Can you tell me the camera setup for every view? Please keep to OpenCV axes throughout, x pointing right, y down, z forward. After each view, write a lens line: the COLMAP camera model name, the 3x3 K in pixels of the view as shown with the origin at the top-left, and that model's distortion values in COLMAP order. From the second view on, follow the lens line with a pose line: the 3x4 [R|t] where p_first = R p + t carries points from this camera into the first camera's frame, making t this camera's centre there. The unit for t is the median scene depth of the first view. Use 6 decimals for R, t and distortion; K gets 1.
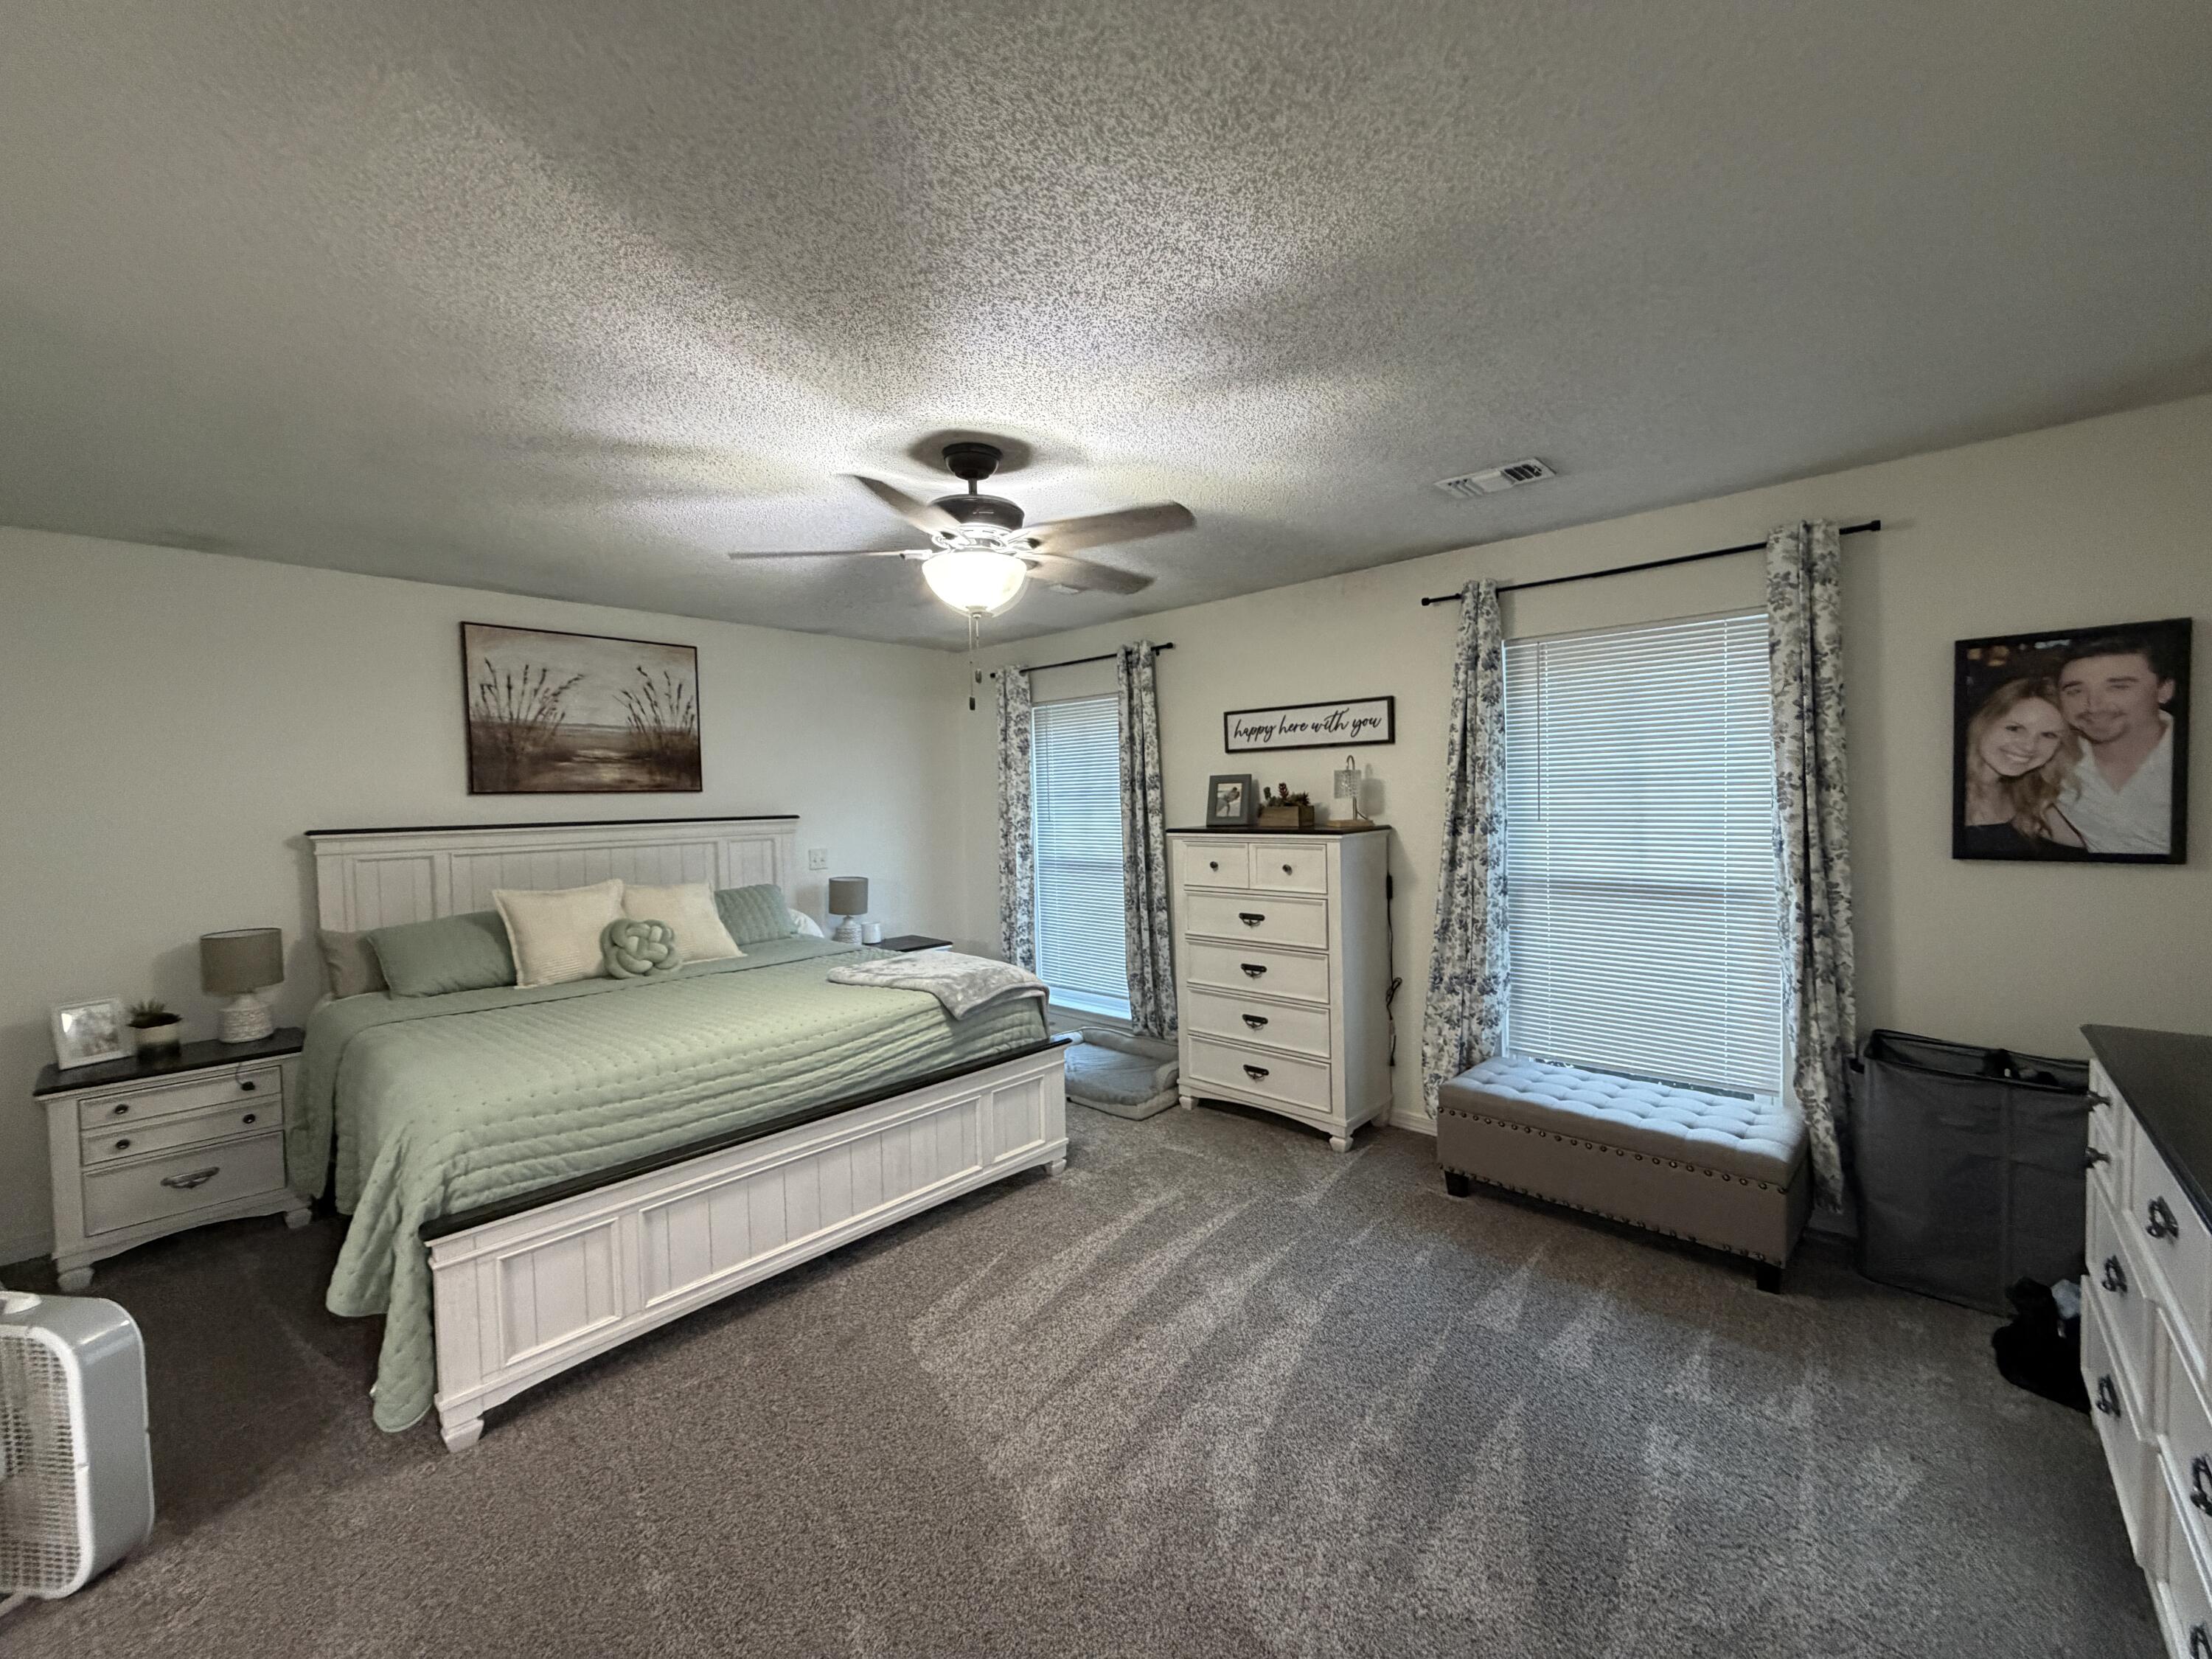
lens RADIAL K [[882.7, 0, 1101.0], [0, 882.7, 830.2], [0, 0, 1]] dist [0.000683, 0.000437]
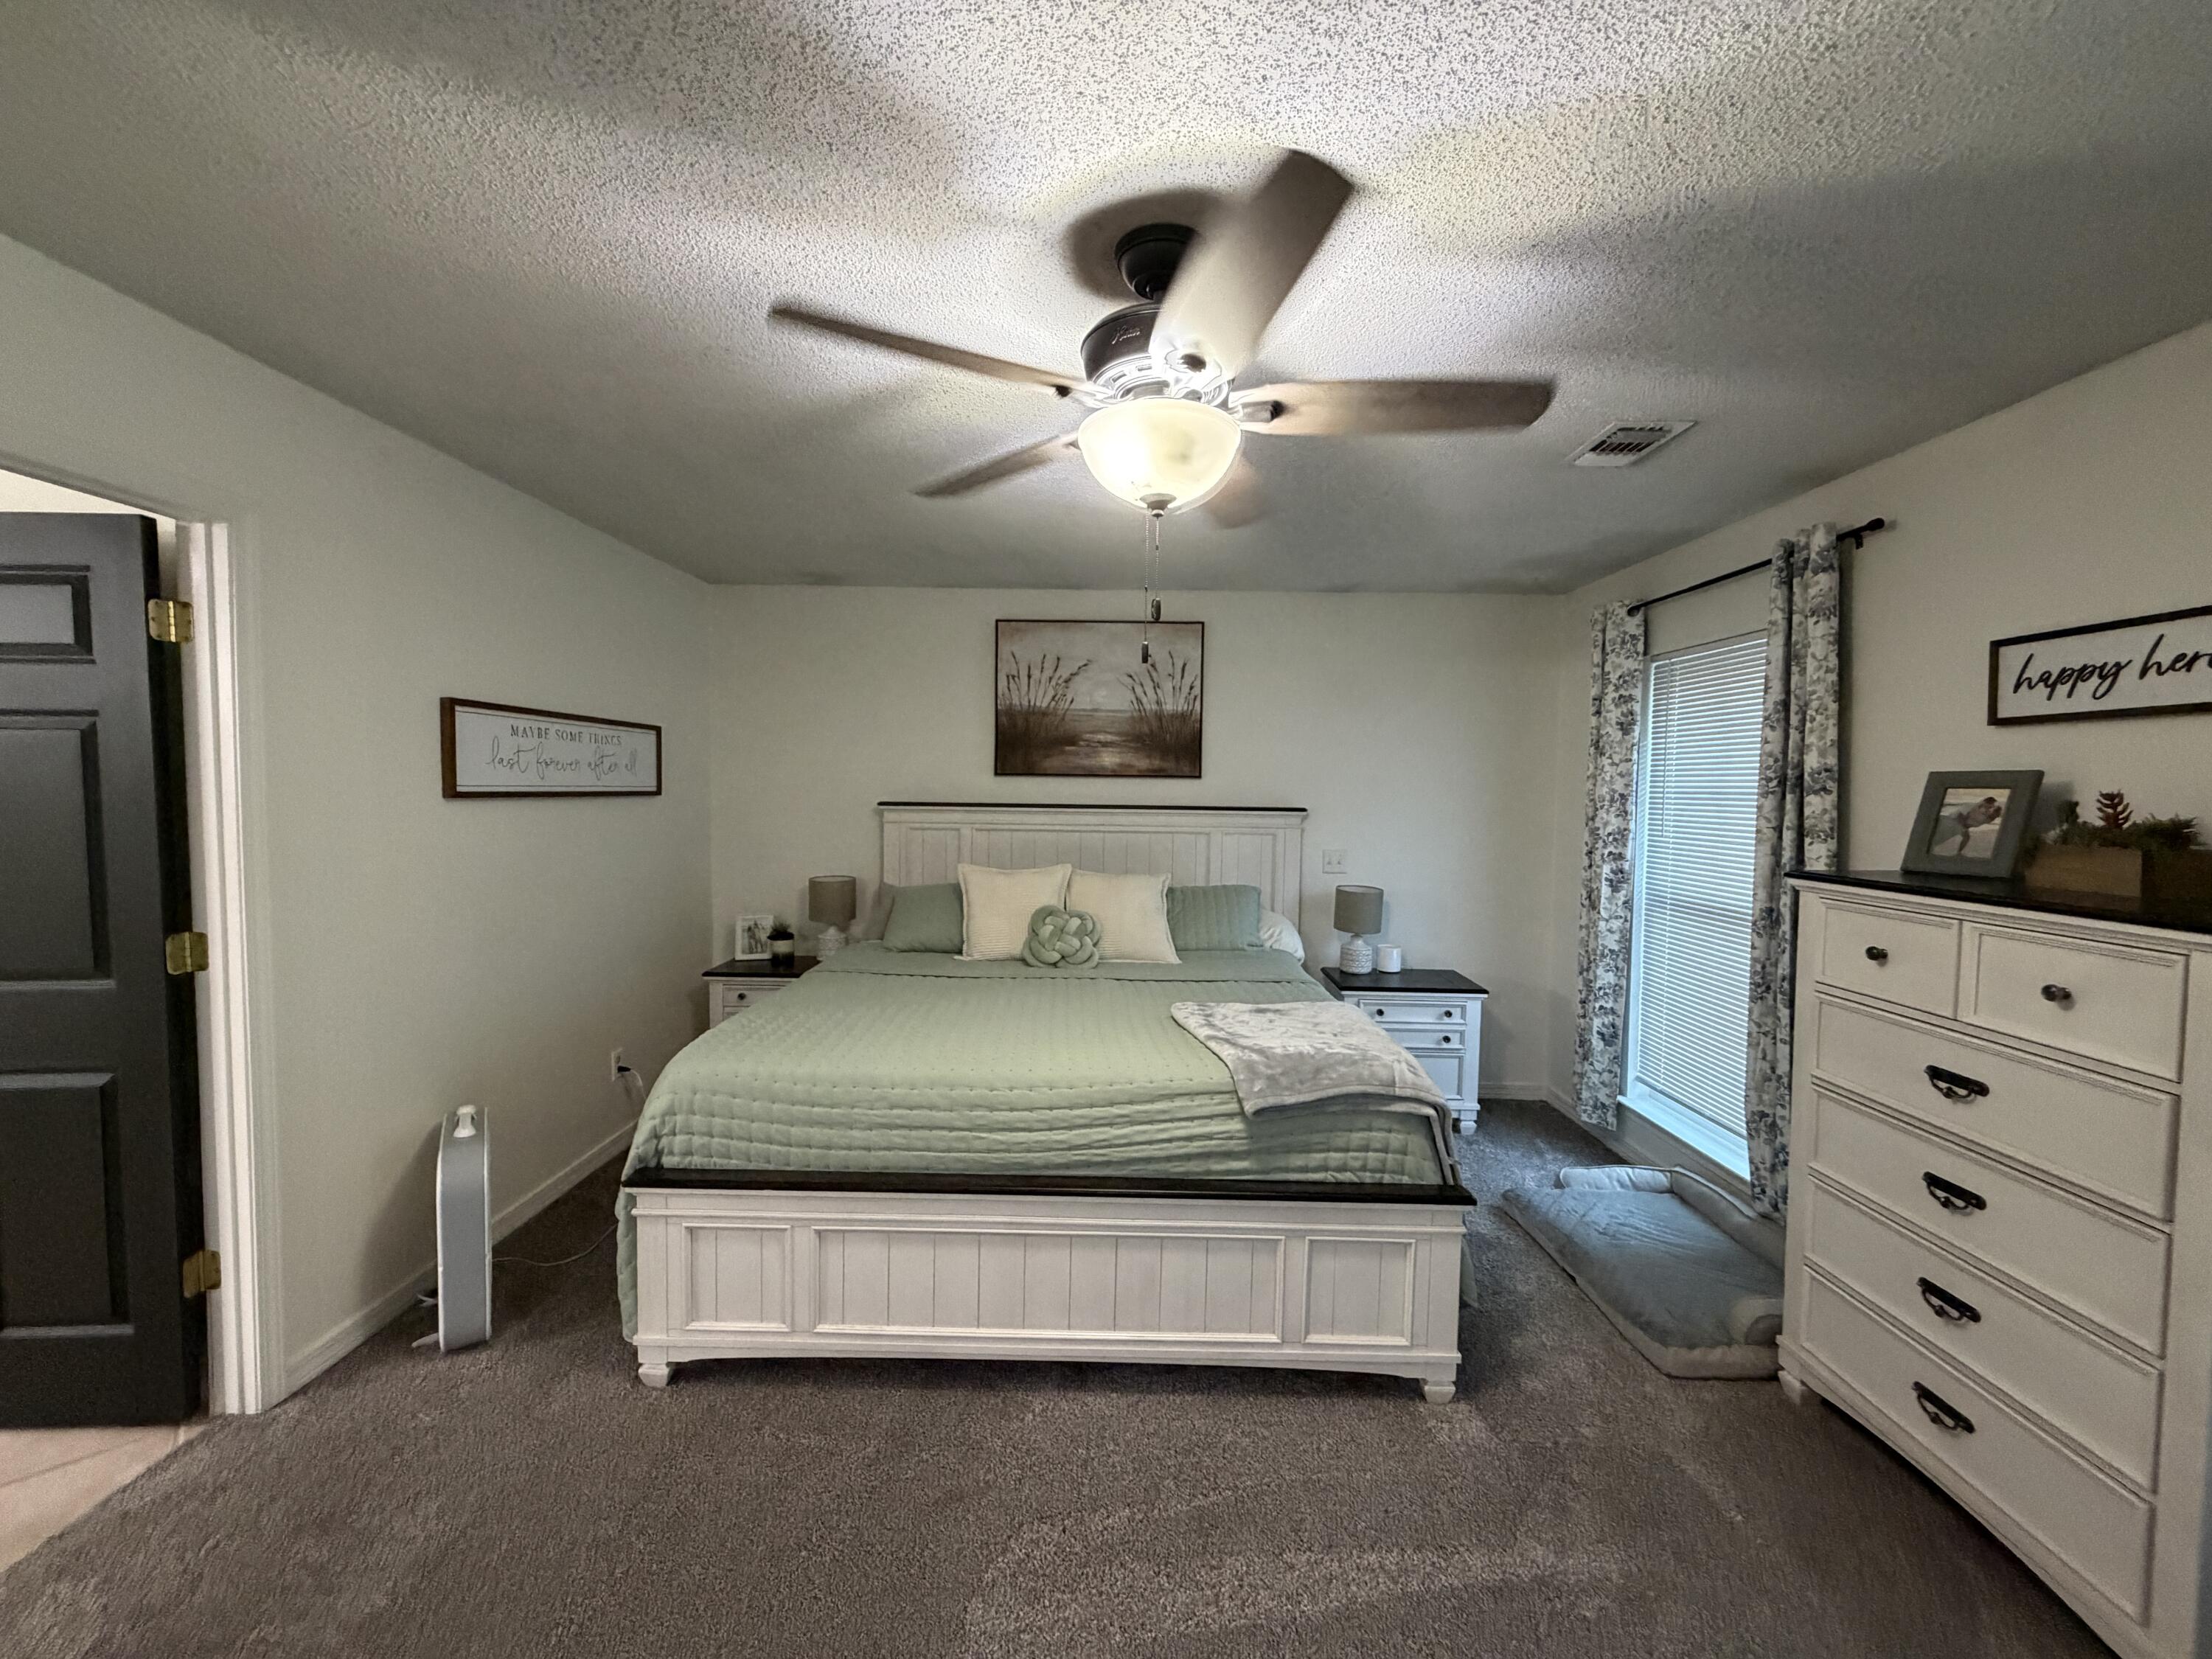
lens RADIAL K [[882.7, 0, 1101.0], [0, 882.7, 830.2], [0, 0, 1]] dist [0.000683, 0.000437]
pose [[0.667347, 0.069038, -0.741540, 0.193003], [-0.056359, 0.997520, 0.042149, -0.024703], [0.742611, 0.013665, 0.669584, 0.334916]]
